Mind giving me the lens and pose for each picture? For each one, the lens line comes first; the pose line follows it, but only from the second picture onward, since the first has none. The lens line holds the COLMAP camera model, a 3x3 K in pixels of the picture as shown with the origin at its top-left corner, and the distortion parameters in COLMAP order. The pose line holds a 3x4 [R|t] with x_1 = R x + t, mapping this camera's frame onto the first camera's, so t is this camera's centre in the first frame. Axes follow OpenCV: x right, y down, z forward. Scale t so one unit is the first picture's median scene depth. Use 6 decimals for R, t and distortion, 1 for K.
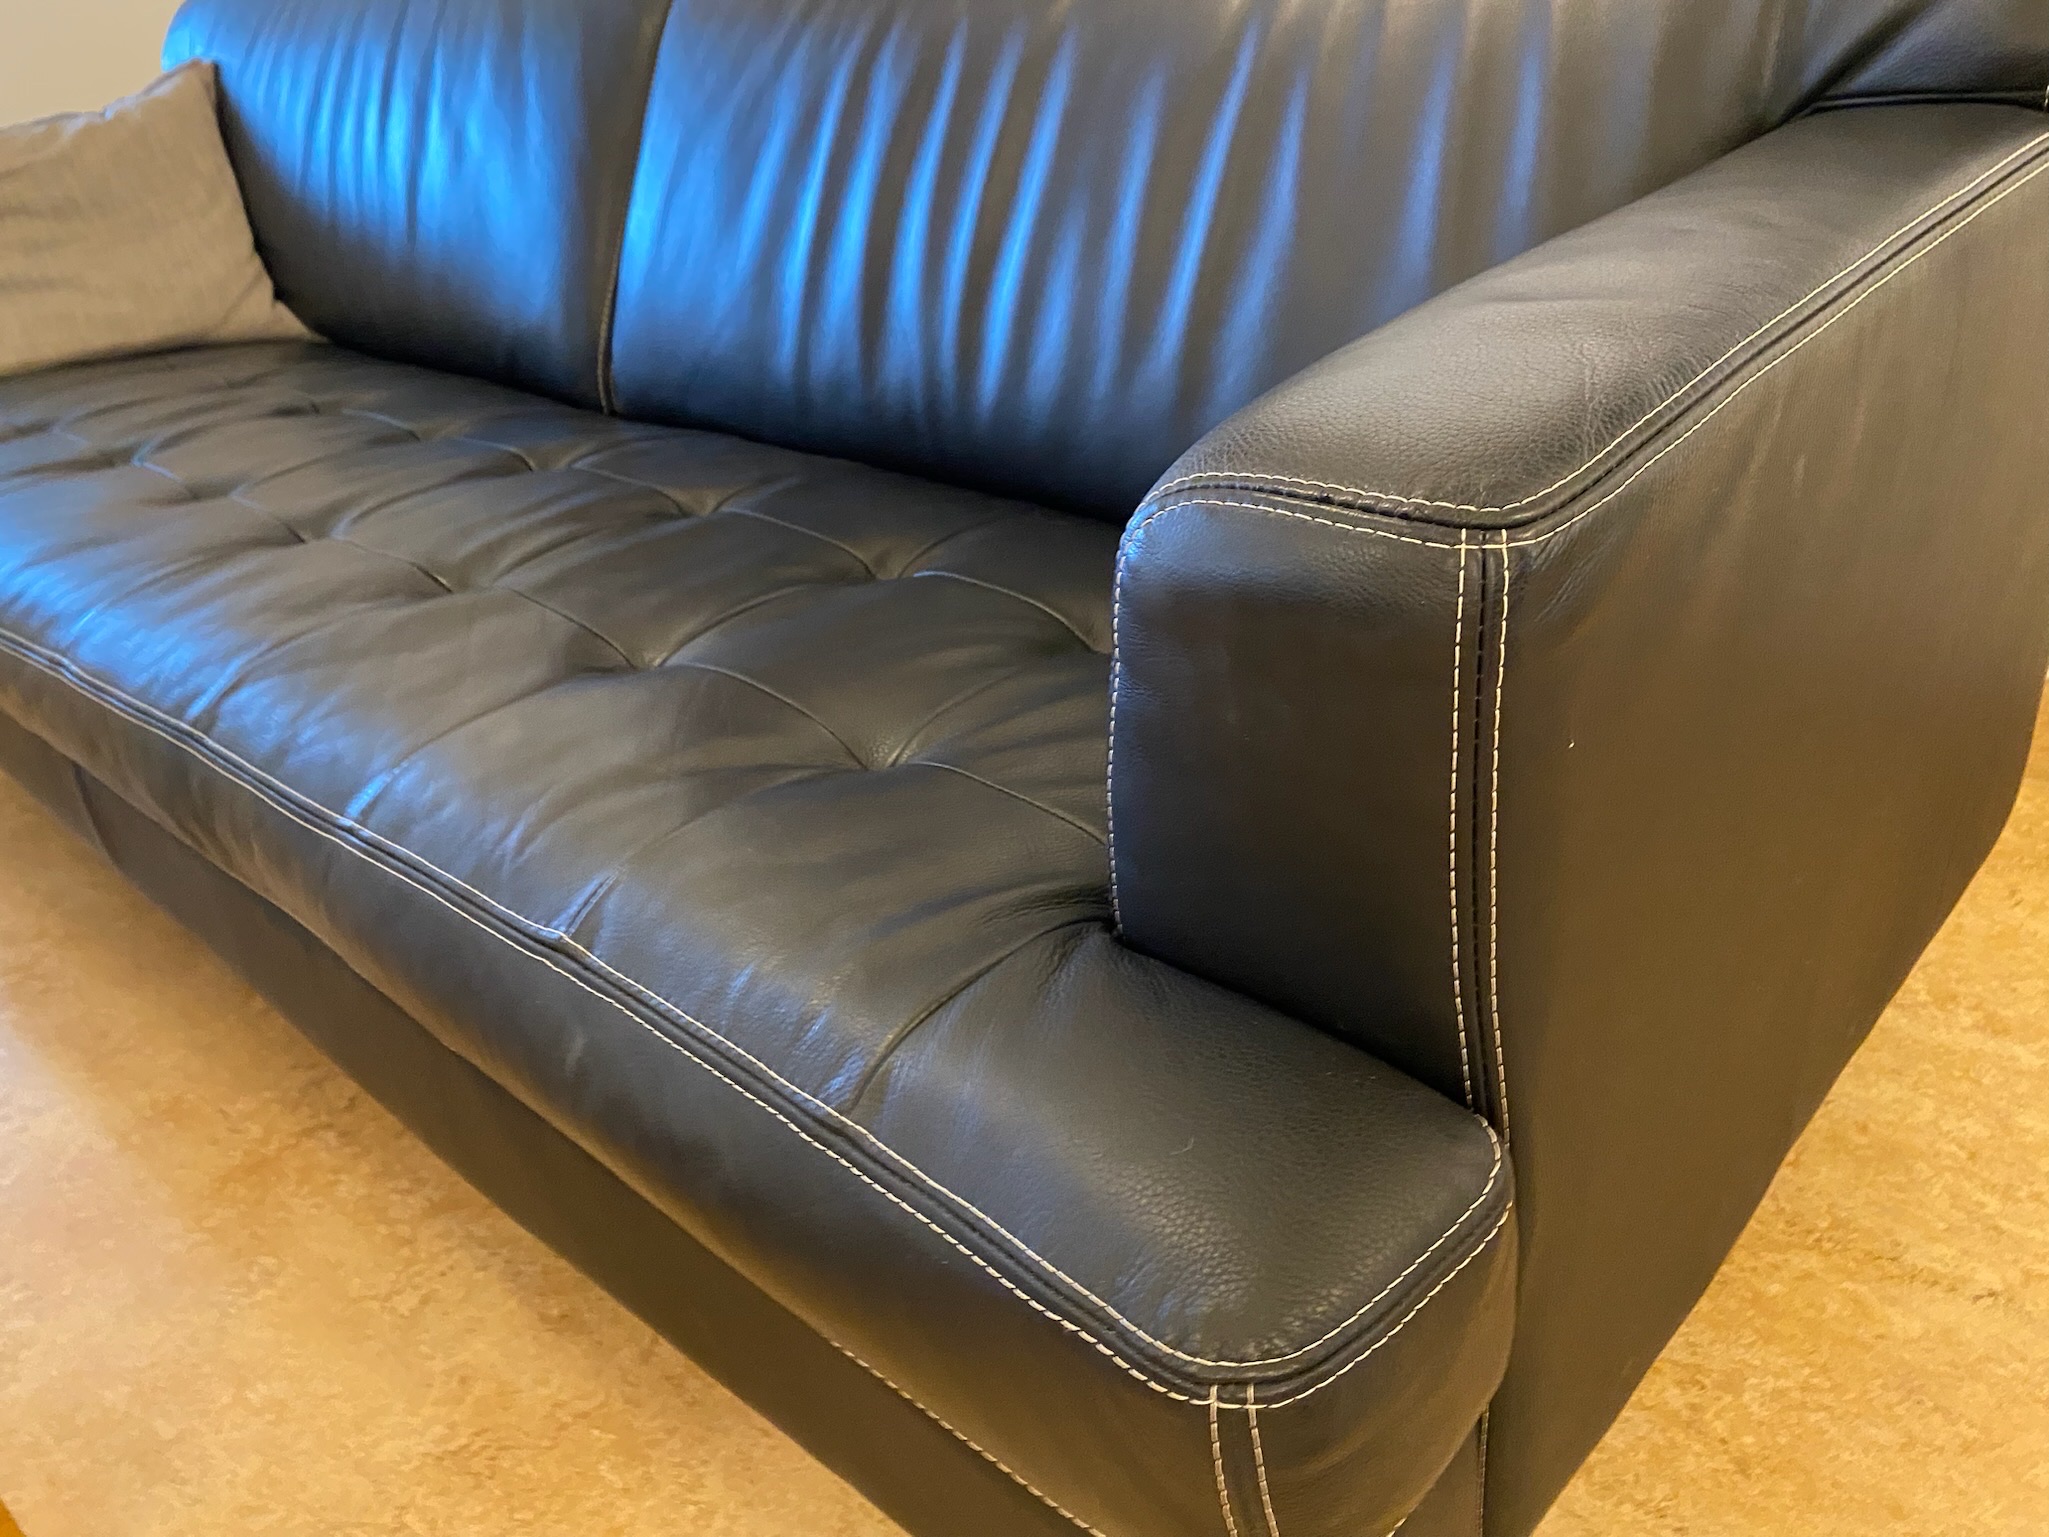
lens RADIAL K [[1579.3, 0, 1024.5], [0, 1579.3, 768.5], [0, 0, 1]] dist [-0.006895, -0.009480]
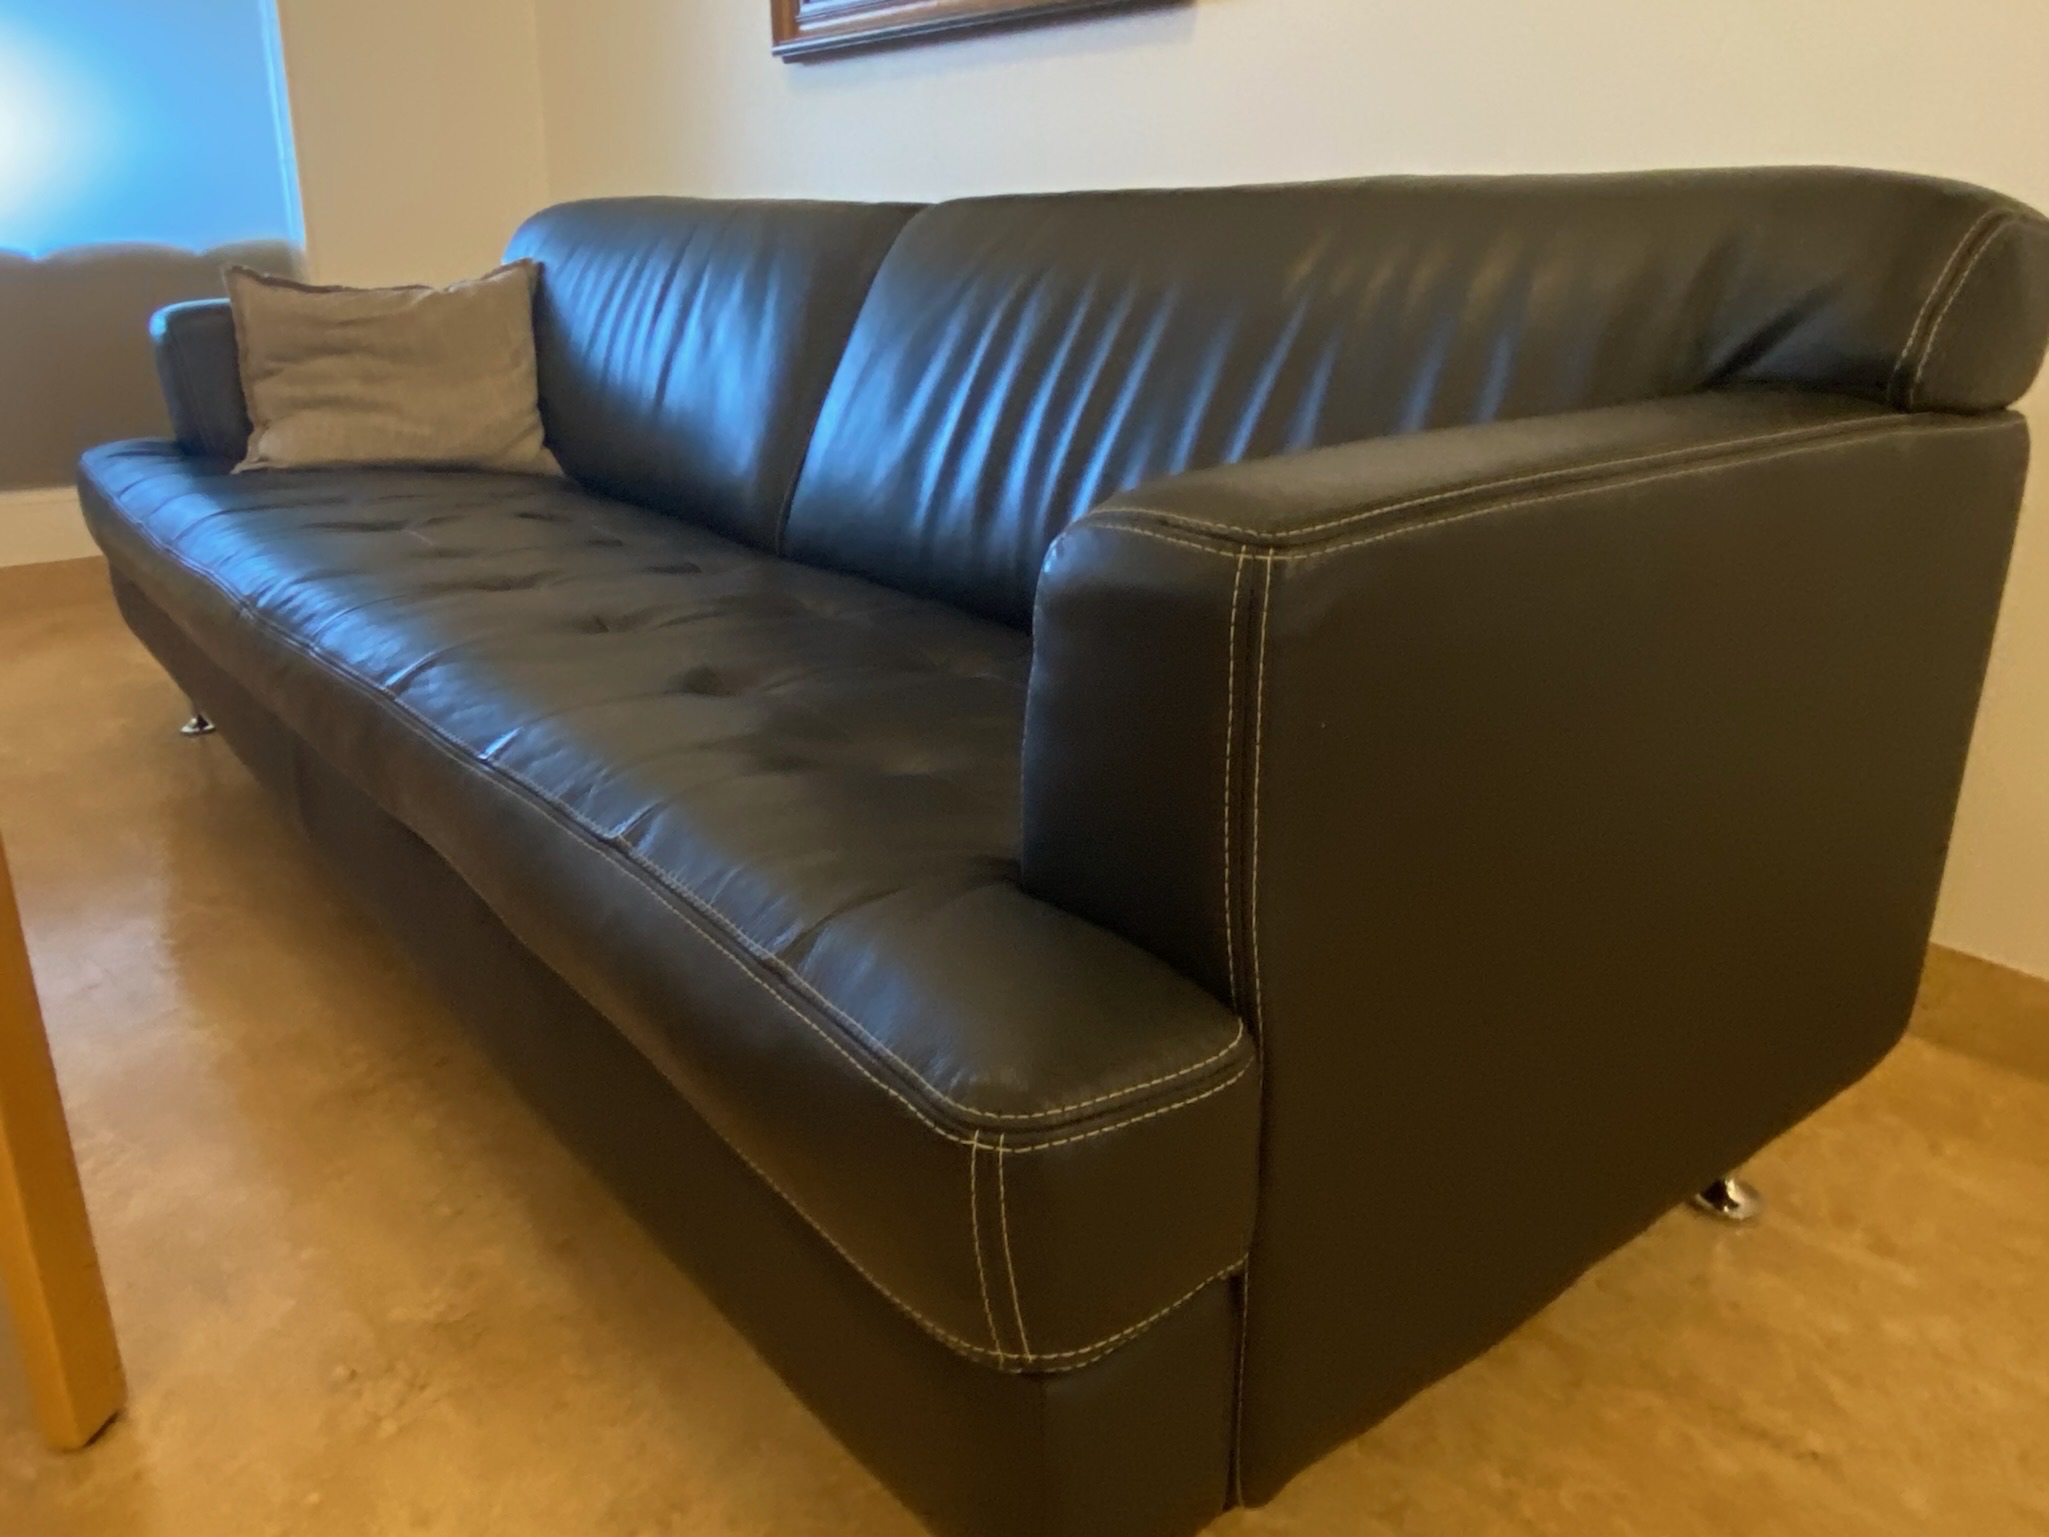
lens RADIAL K [[1462.4, 0, 971.7], [0, 1462.4, 721.0], [0, 0, 1]] dist [0.007788, -0.004559]
pose [[0.978447, 0.161616, -0.128536, 0.082964], [-0.181629, 0.969709, -0.163324, 0.096856], [0.098247, 0.183150, 0.978163, -0.110697]]
